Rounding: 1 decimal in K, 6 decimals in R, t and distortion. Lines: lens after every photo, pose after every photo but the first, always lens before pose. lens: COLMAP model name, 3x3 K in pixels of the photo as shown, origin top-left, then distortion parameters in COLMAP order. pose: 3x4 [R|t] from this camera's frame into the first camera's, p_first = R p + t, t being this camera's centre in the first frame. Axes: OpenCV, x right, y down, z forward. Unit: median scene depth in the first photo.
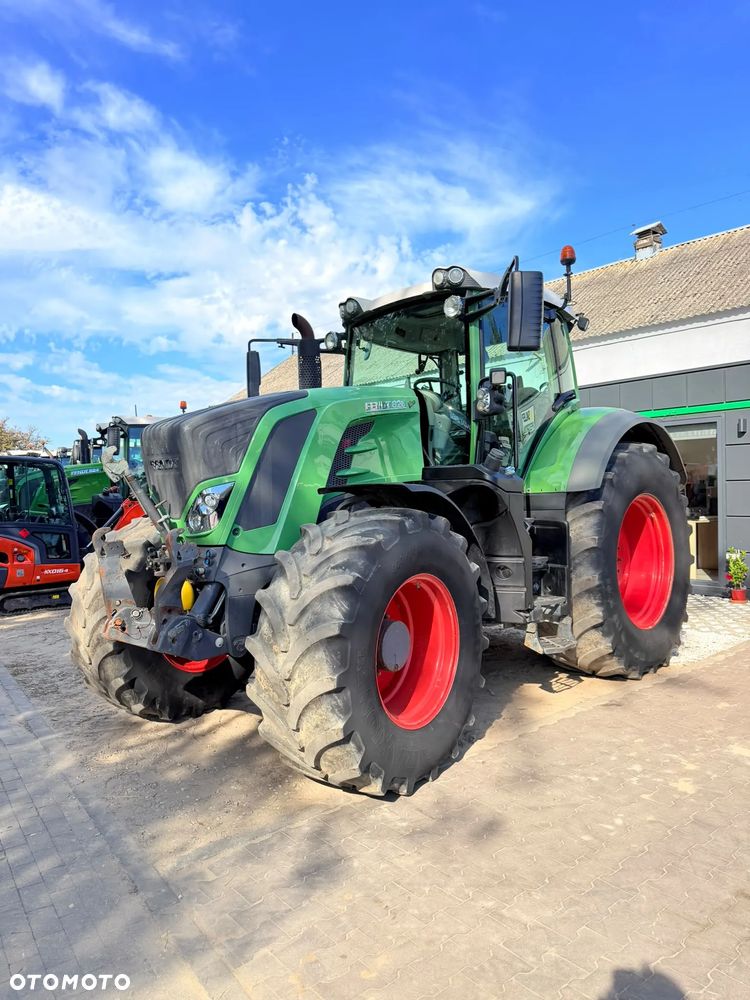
lens RADIAL K [[706.8, 0, 373.5], [0, 706.8, 498.9], [0, 0, 1]] dist [0.044464, -0.060751]
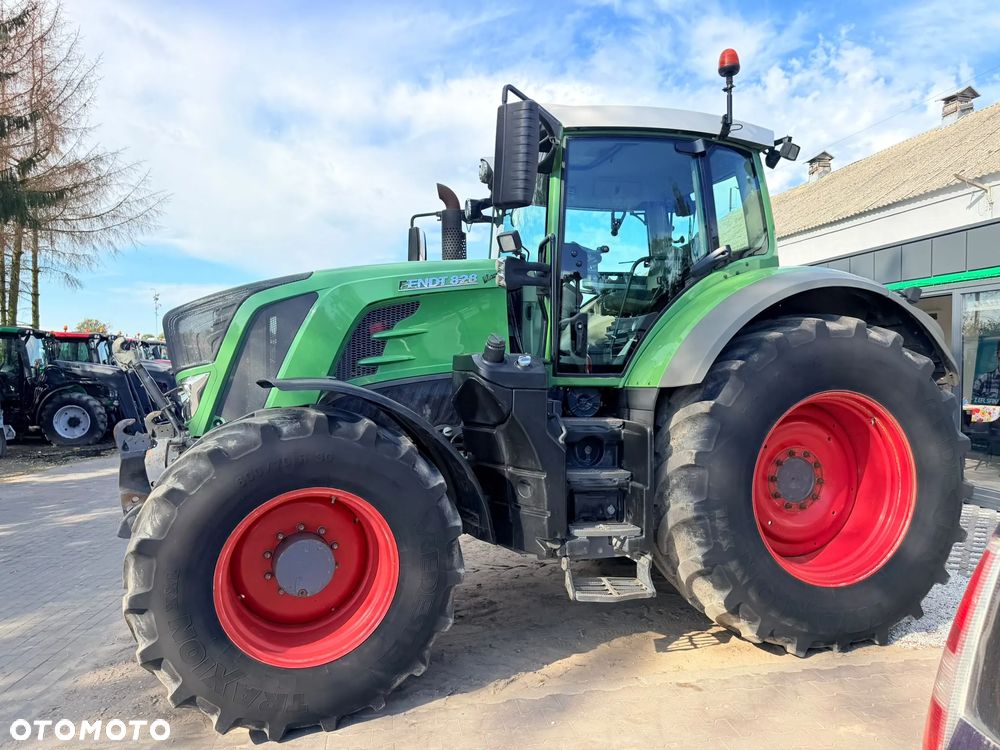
lens RADIAL K [[696.8, 0, 501.3], [0, 696.8, 373.7], [0, 0, 1]] dist [0.029370, -0.006239]
pose [[0.865163, 0.022429, -0.500988, 0.480377], [-0.014131, 0.999693, 0.020352, -0.035462], [0.501291, -0.010528, 0.865215, 0.274704]]
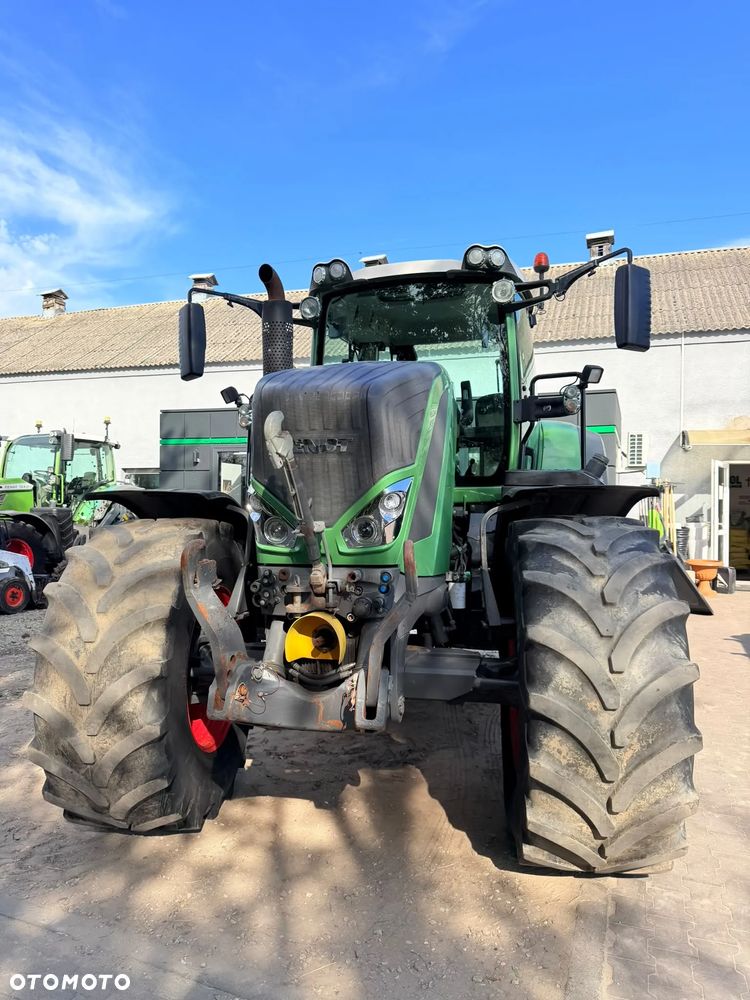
lens RADIAL K [[706.8, 0, 379.5], [0, 706.8, 504.2], [0, 0, 1]] dist [0.044464, -0.060751]
pose [[0.857546, 0.026798, 0.513708, -0.448202], [-0.019236, 0.999614, -0.020034, 0.014452], [-0.514047, 0.007299, 0.857731, 0.307330]]
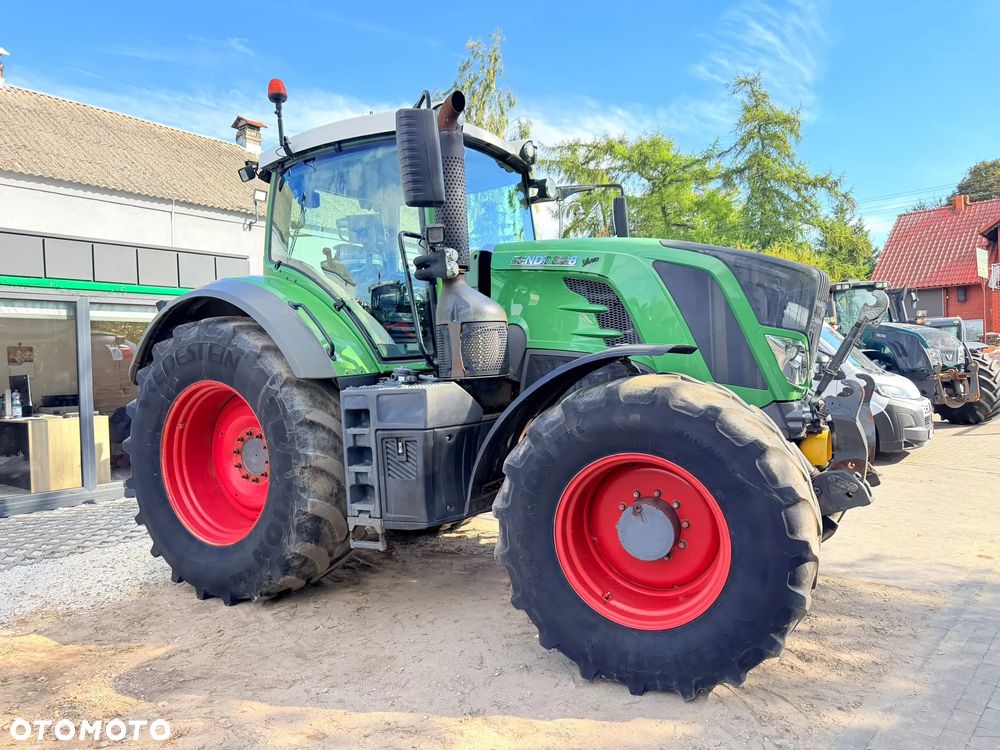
lens RADIAL K [[706.8, 0, 497.3], [0, 706.8, 378.4], [0, 0, 1]] dist [0.044464, -0.060751]
pose [[-0.217445, 0.012895, 0.975987, -0.880958], [0.044817, 0.998990, -0.003214, 0.018090], [-0.975043, 0.043042, -0.217803, 1.270037]]
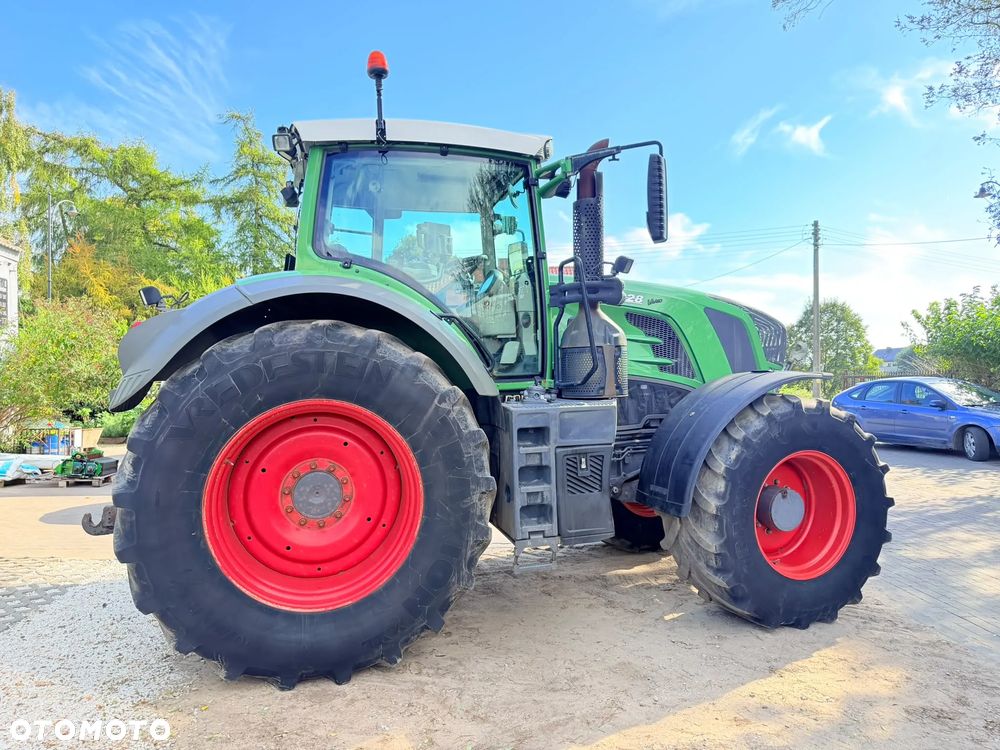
lens RADIAL K [[706.8, 0, 497.0], [0, 706.8, 375.5], [0, 0, 1]] dist [0.044464, -0.060751]
pose [[-0.847633, 0.042494, 0.528879, -0.451587], [0.039597, 0.999074, -0.016811, -0.002958], [-0.529103, 0.006693, -0.848531, 1.929907]]
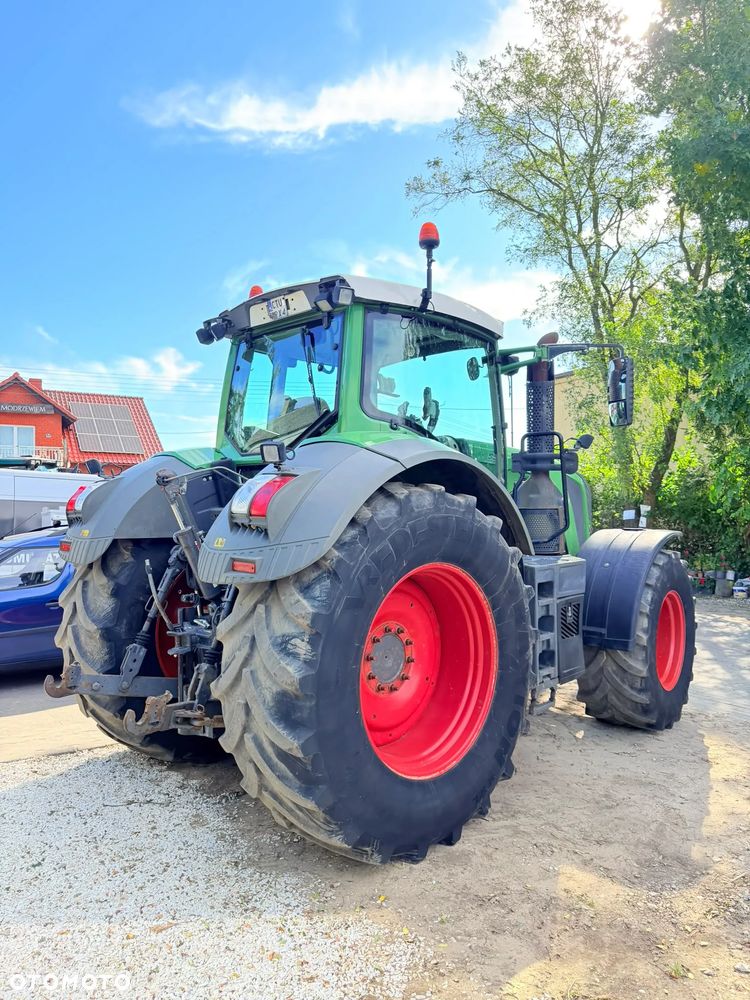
lens RADIAL K [[706.8, 0, 377.5], [0, 706.8, 496.6], [0, 0, 1]] dist [0.044464, -0.060751]
pose [[-0.999252, 0.030316, 0.024014, 0.109579], [0.029860, 0.999371, -0.019147, -0.052750], [-0.024579, -0.018416, -0.999528, 2.137542]]
